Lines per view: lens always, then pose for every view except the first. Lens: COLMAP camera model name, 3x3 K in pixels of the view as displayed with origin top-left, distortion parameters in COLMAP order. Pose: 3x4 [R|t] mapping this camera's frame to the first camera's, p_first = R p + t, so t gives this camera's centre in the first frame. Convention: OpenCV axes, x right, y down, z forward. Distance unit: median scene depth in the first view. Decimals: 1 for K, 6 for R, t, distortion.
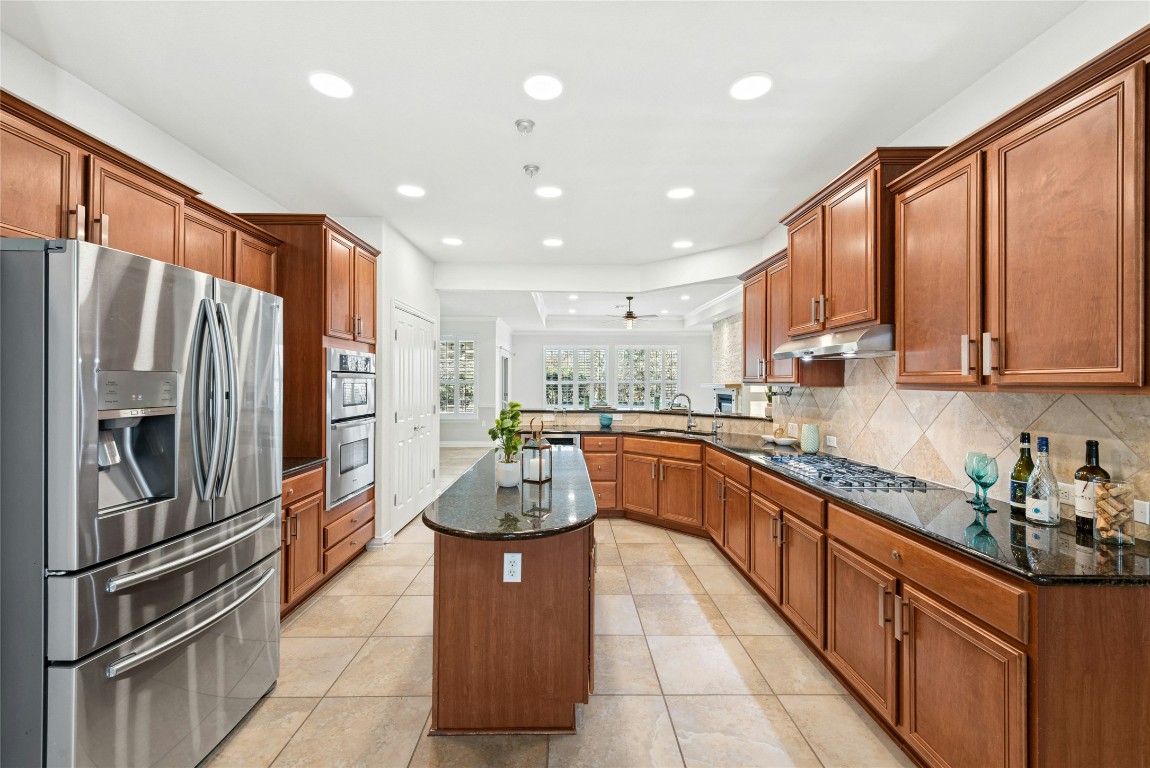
lens RADIAL K [[494.6, 0, 578.4], [0, 494.6, 382.6], [0, 0, 1]] dist [0.010308, -0.003188]
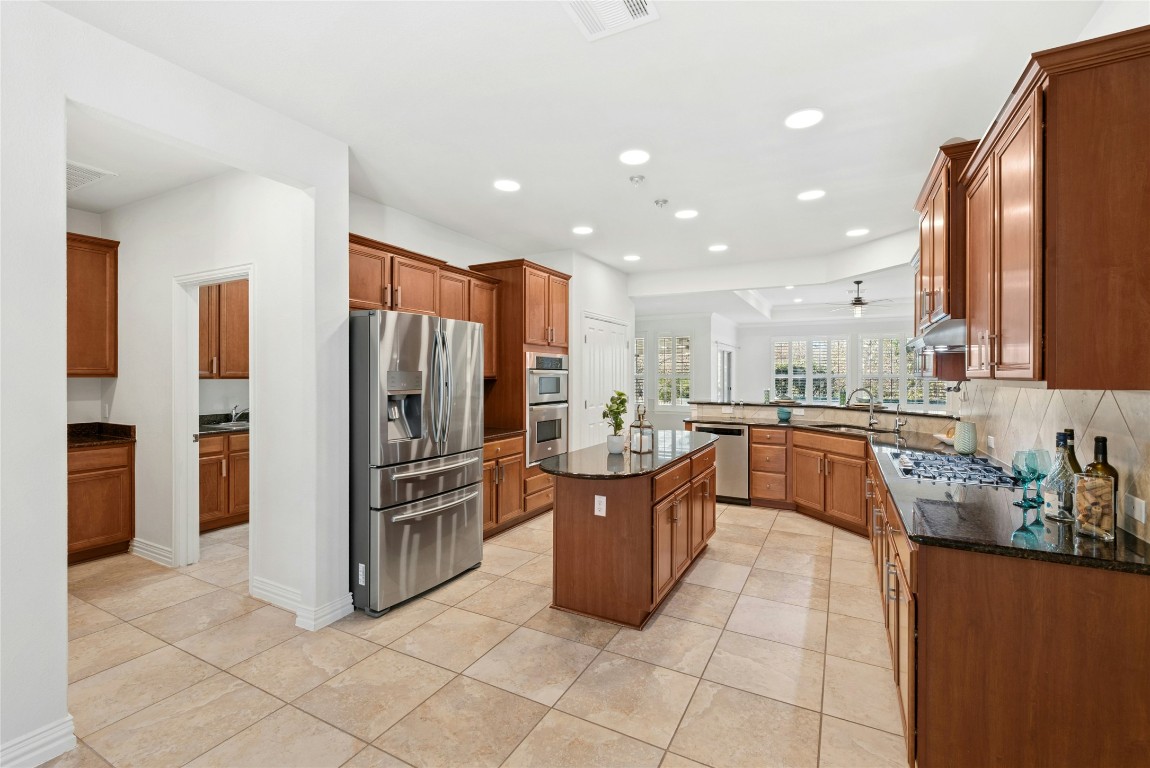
lens RADIAL K [[494.6, 0, 561.3], [0, 494.6, 380.4], [0, 0, 1]] dist [0.010308, -0.003188]
pose [[0.869866, 0.003813, -0.493273, 0.324264], [0.000100, 0.999969, 0.007907, -0.001203], [0.493288, -0.006928, 0.869839, -0.207215]]
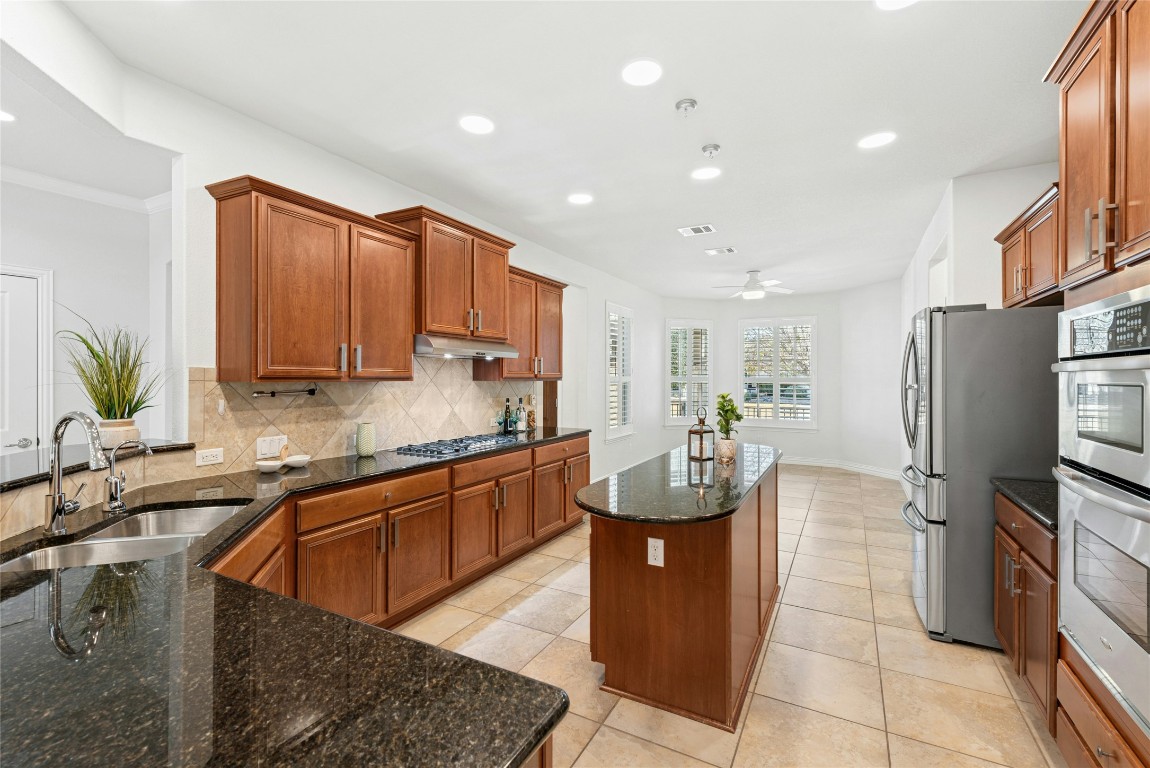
lens RADIAL K [[494.6, 0, 576.9], [0, 494.6, 377.5], [0, 0, 1]] dist [0.010308, -0.003188]
pose [[-0.876037, -0.004163, 0.482226, -0.354025], [-0.005209, 0.999986, -0.000831, 0.000722], [-0.482216, -0.003240, -0.876046, 1.934805]]
